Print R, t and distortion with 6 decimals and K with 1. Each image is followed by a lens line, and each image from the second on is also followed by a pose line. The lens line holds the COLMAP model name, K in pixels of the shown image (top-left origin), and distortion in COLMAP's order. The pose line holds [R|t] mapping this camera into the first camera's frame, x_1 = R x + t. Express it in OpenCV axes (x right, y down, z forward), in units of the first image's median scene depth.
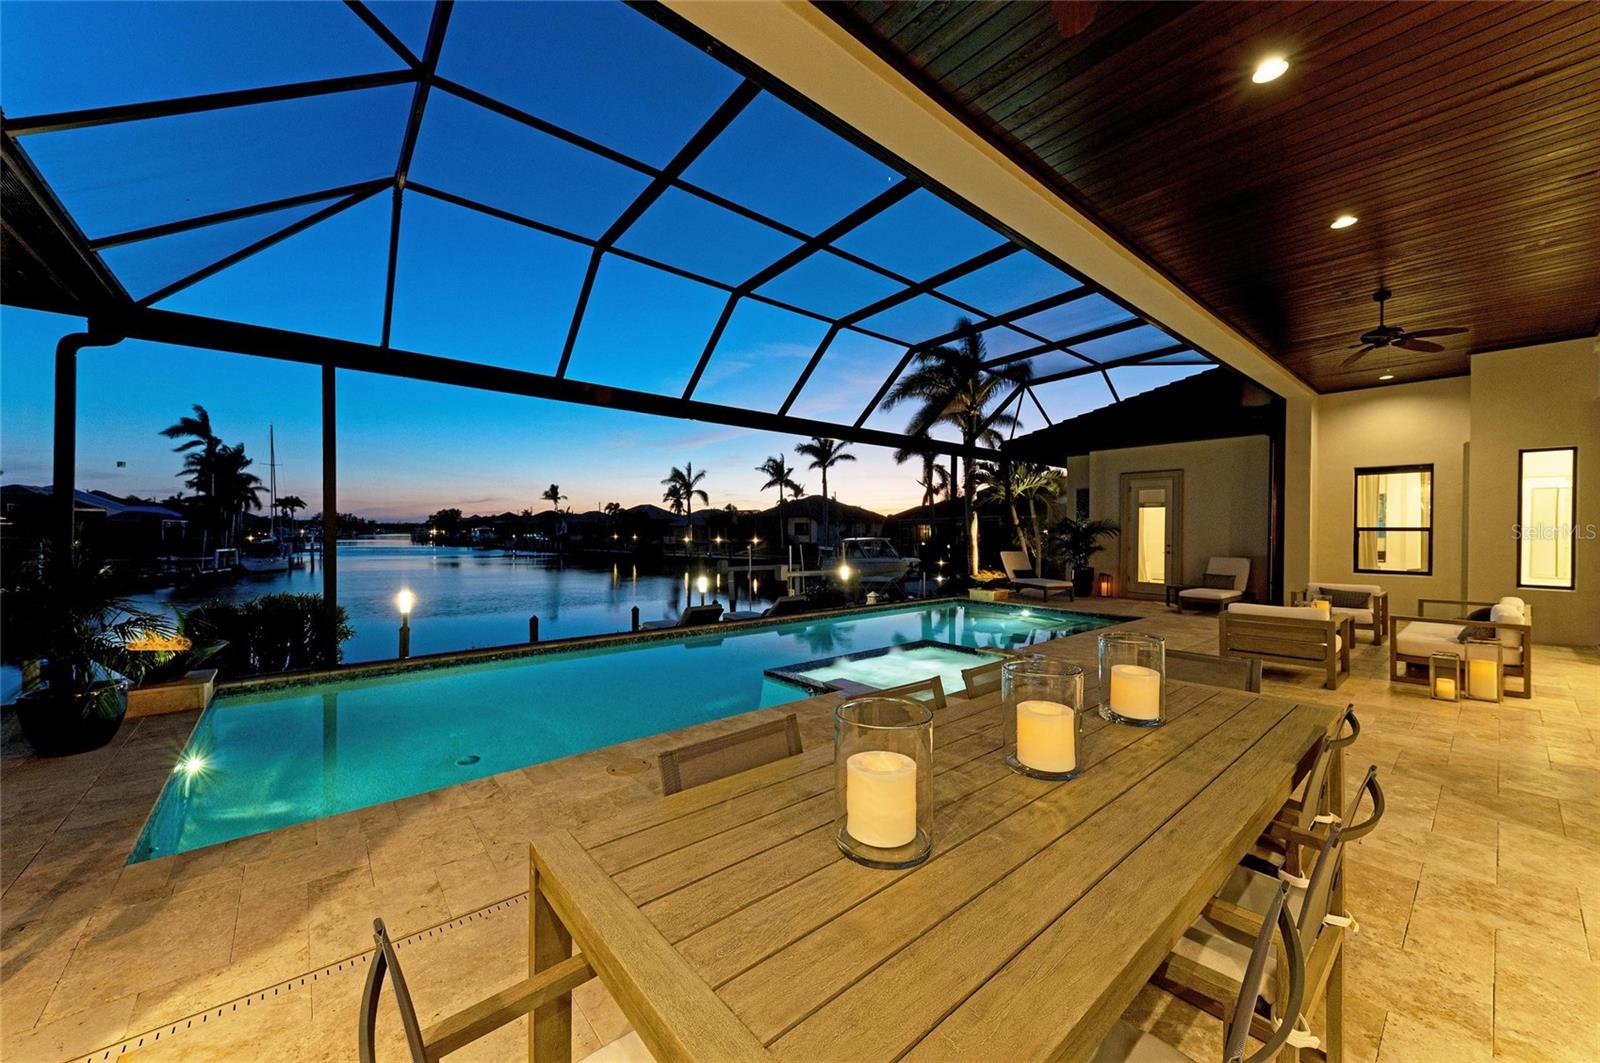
lens RADIAL K [[585.0, 0, 800.9], [0, 585.0, 544.9], [0, 0, 1]] dist [0.011324, -0.001519]
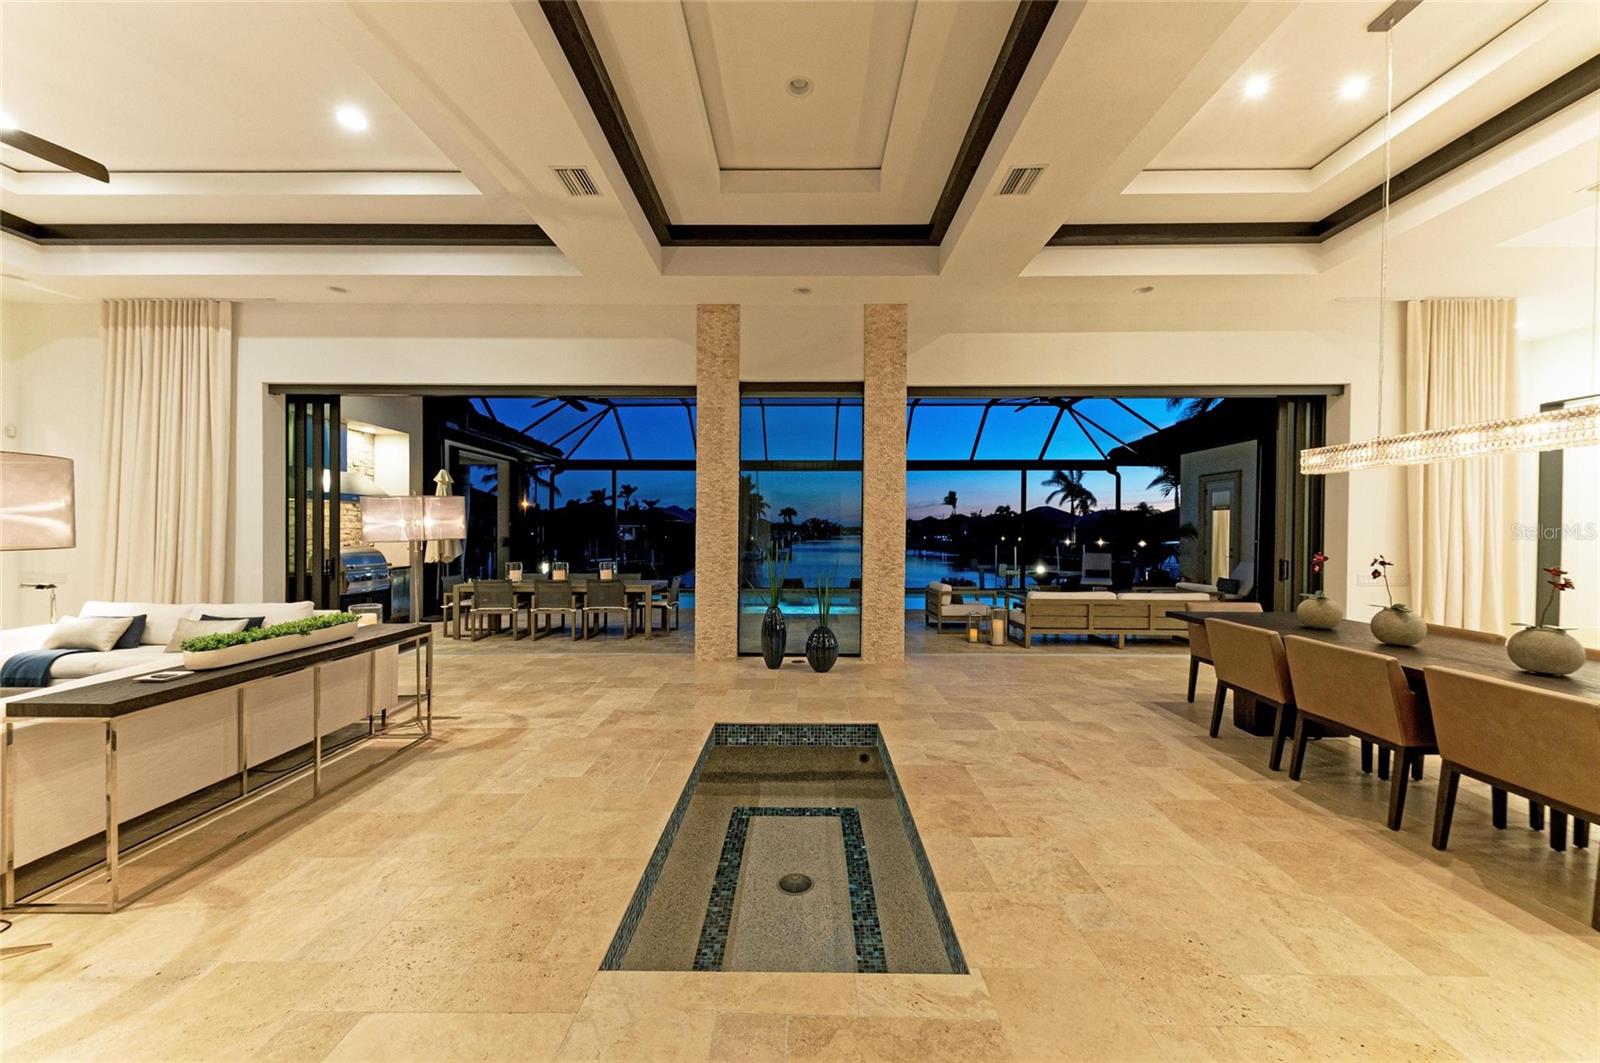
lens RADIAL K [[585.0, 0, 800.3], [0, 585.0, 533.4], [0, 0, 1]] dist [0.011324, -0.001519]
pose [[0.759180, 0.000381, -0.650881, 0.181346], [-0.015300, 0.999734, -0.017260, 0.000735], [0.650701, 0.023062, 0.758983, -0.049650]]
